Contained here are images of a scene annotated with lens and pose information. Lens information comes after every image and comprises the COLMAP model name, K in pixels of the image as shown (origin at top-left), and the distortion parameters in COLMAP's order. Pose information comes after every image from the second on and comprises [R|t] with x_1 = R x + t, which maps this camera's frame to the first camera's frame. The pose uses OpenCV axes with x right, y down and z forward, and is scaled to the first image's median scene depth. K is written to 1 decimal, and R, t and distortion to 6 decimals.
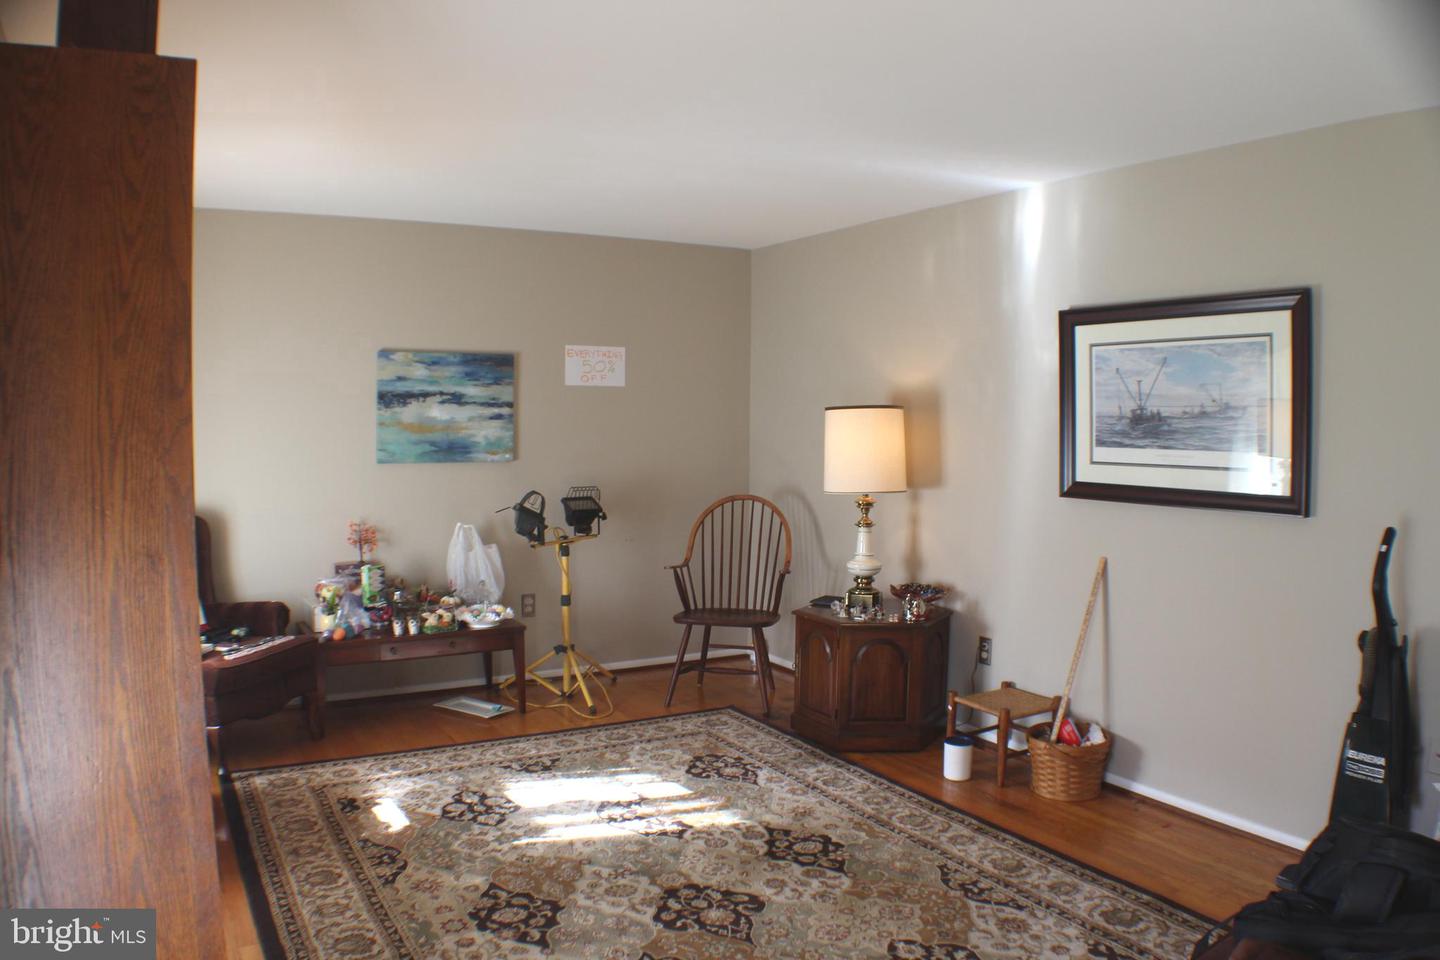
lens RADIAL K [[1112.6, 0, 721.0], [0, 1112.6, 474.4], [0, 0, 1]] dist [-0.213263, 0.057123]
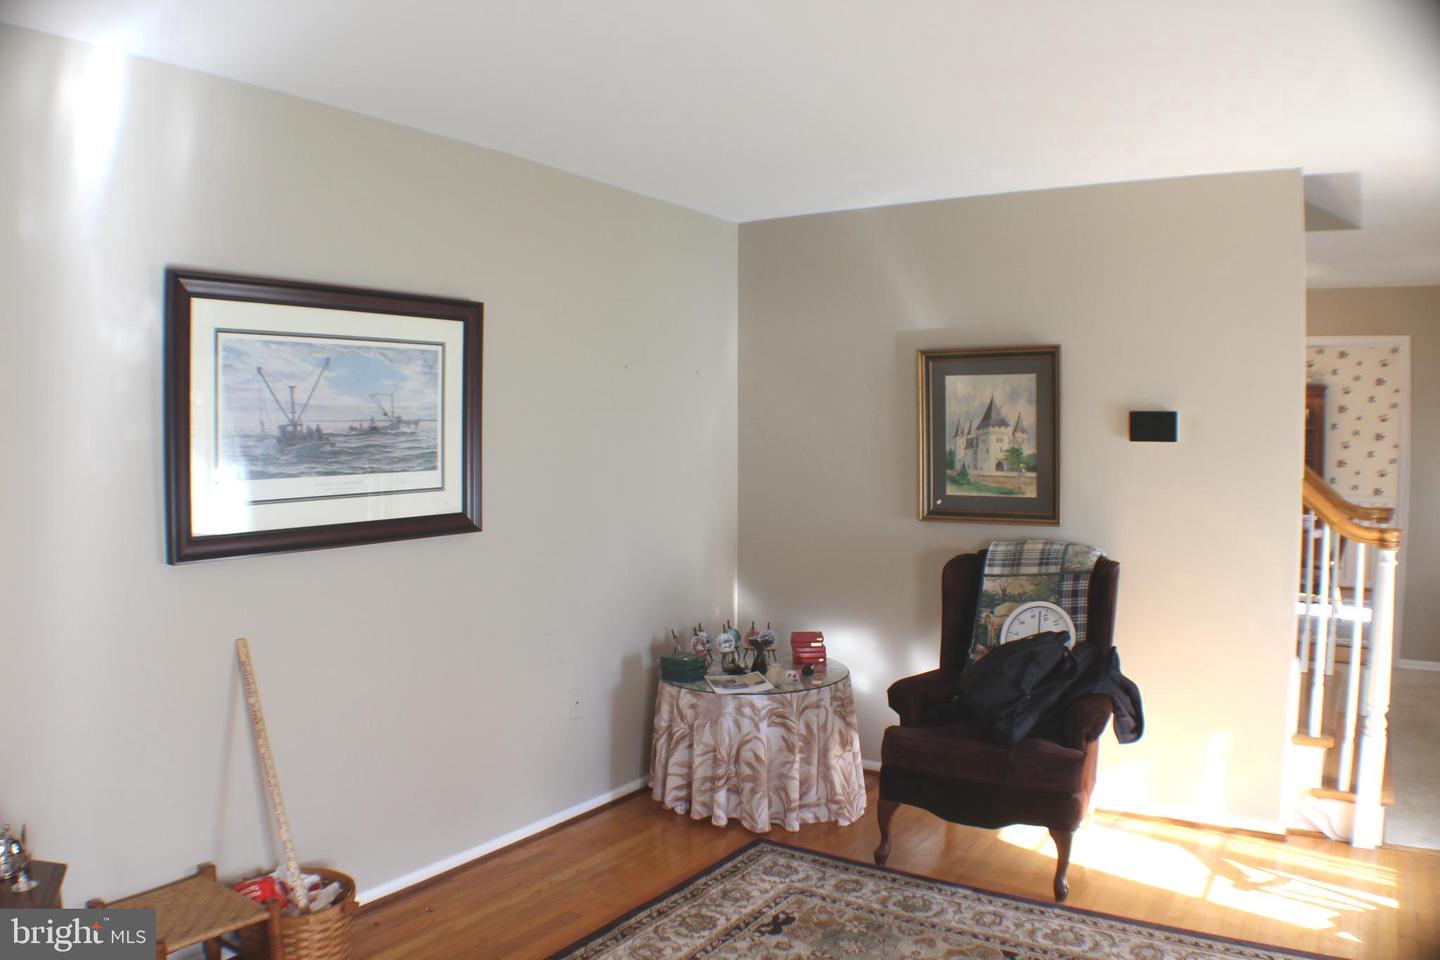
lens RADIAL K [[1112.6, 0, 720.6], [0, 1112.6, 482.4], [0, 0, 1]] dist [-0.213263, 0.057123]
pose [[-0.467239, -0.043569, 0.883057, -0.416033], [0.049430, 0.995936, 0.075293, -0.063794], [-0.882748, 0.078829, -0.463186, 1.113420]]
